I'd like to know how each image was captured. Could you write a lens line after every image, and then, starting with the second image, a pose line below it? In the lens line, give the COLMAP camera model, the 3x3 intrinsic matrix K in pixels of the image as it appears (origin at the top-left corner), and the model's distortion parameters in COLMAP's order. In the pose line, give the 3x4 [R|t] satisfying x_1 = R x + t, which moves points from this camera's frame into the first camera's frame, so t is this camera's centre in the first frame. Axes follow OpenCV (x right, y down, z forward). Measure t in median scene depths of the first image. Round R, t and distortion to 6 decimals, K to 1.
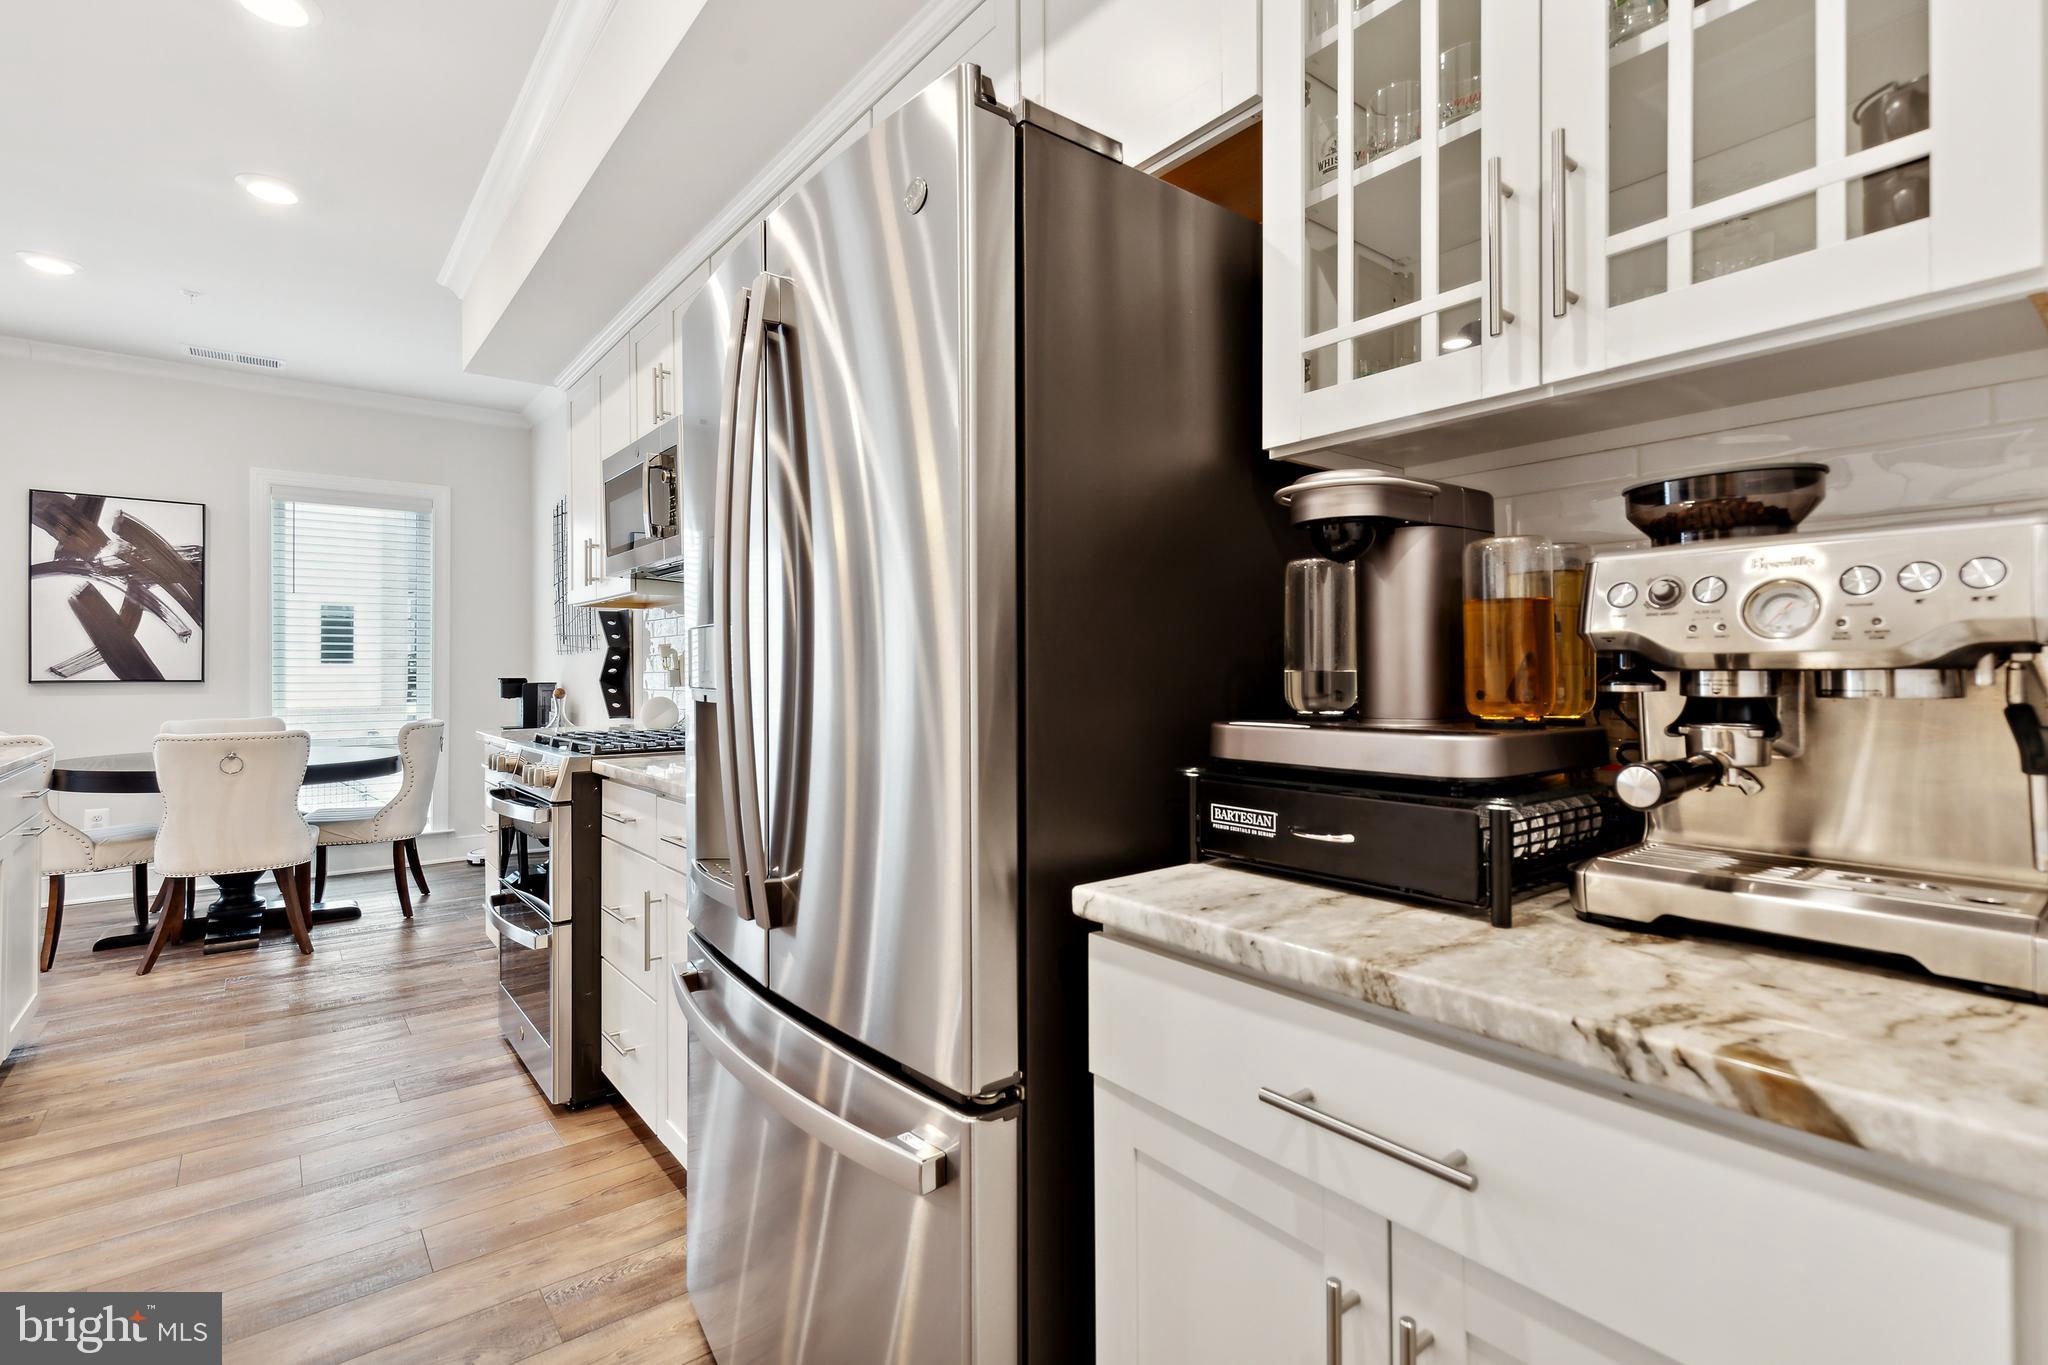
lens RADIAL K [[934.8, 0, 1032.0], [0, 934.8, 666.0], [0, 0, 1]] dist [0.003963, 0.000829]
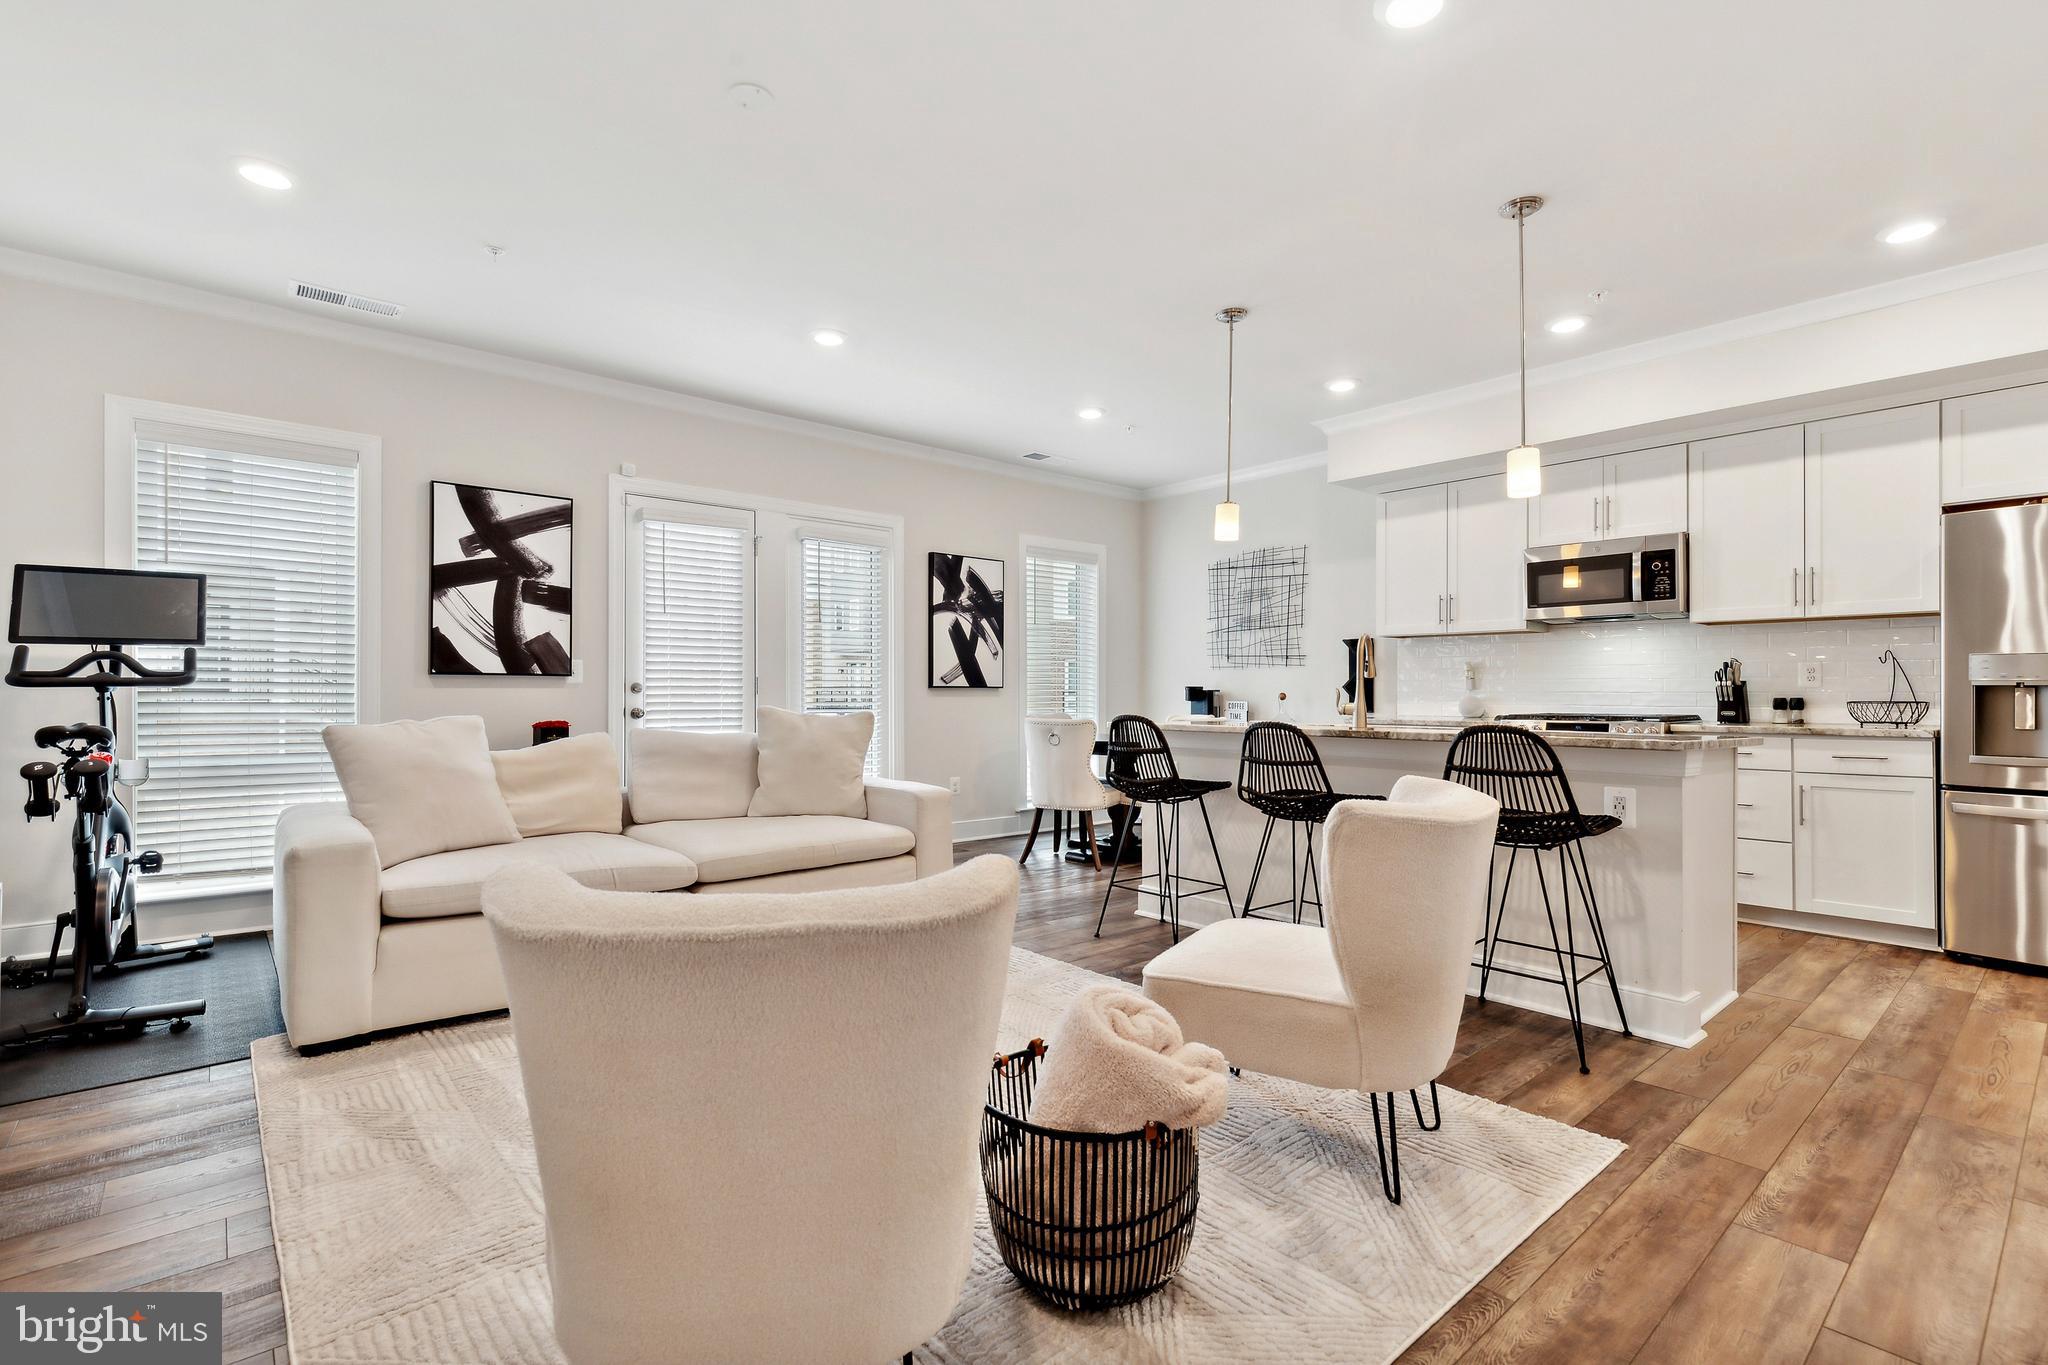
lens RADIAL K [[942.5, 0, 1022.6], [0, 942.5, 690.6], [0, 0, 1]] dist [0.001967, 0.000205]
pose [[0.999547, 0.002414, 0.030009, -0.937511], [-0.002509, 0.999992, 0.003133, 0.016885], [-0.030001, -0.003207, 0.999545, -0.421865]]
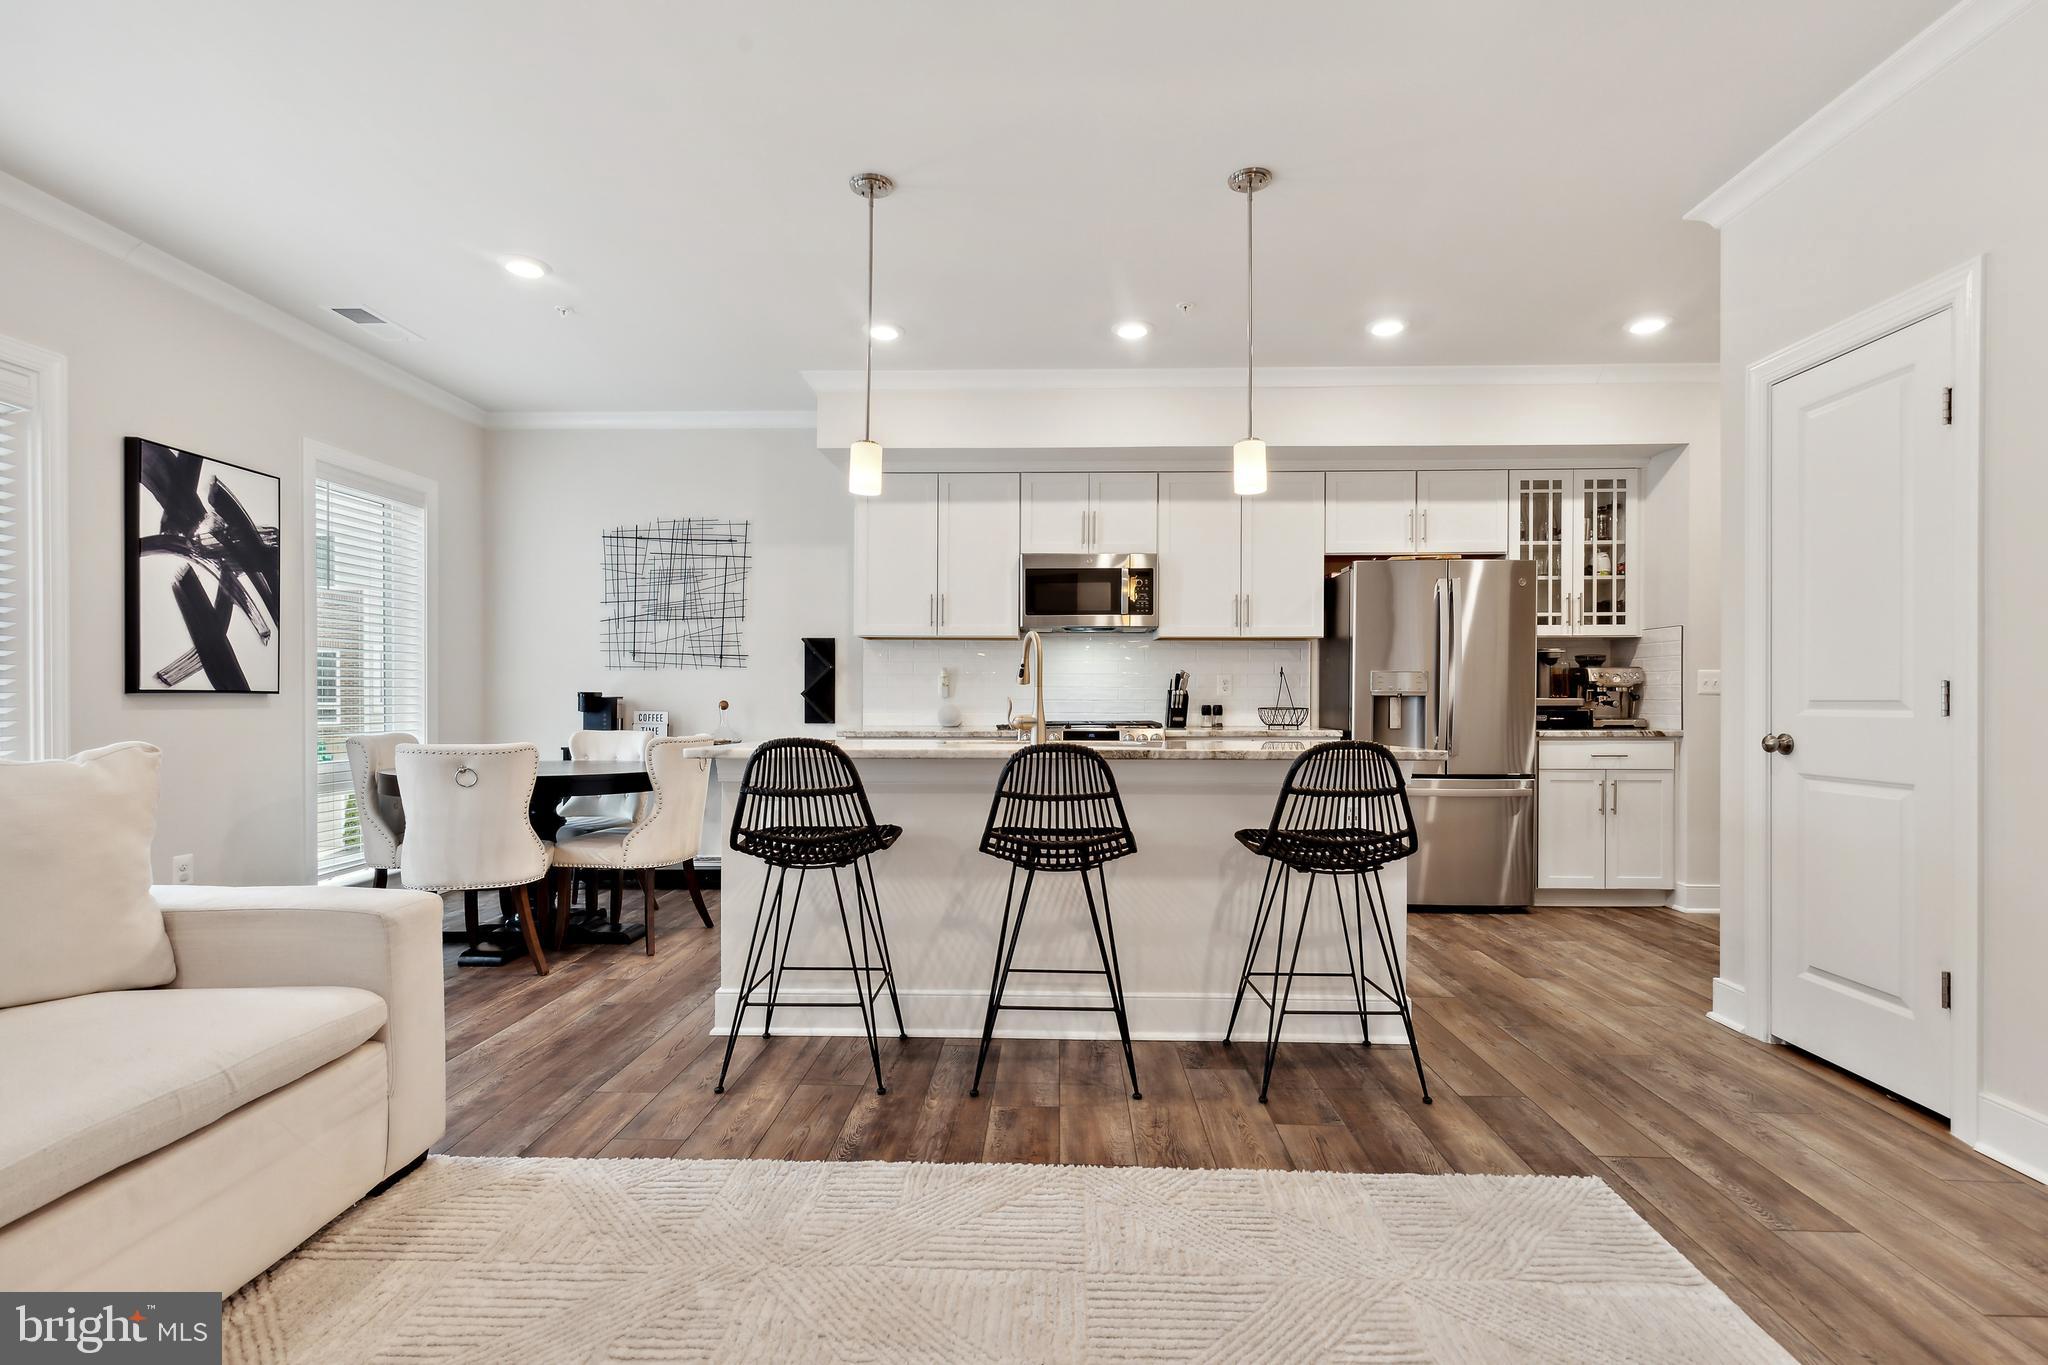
lens RADIAL K [[963.5, 0, 1035.6], [0, 963.5, 696.1], [0, 0, 1]] dist [0.004796, 0.000259]
pose [[0.650239, 0.003905, 0.759720, -1.145821], [-0.005991, 0.999982, -0.000013, 0.015882], [-0.759706, -0.004543, 0.650250, -0.059348]]
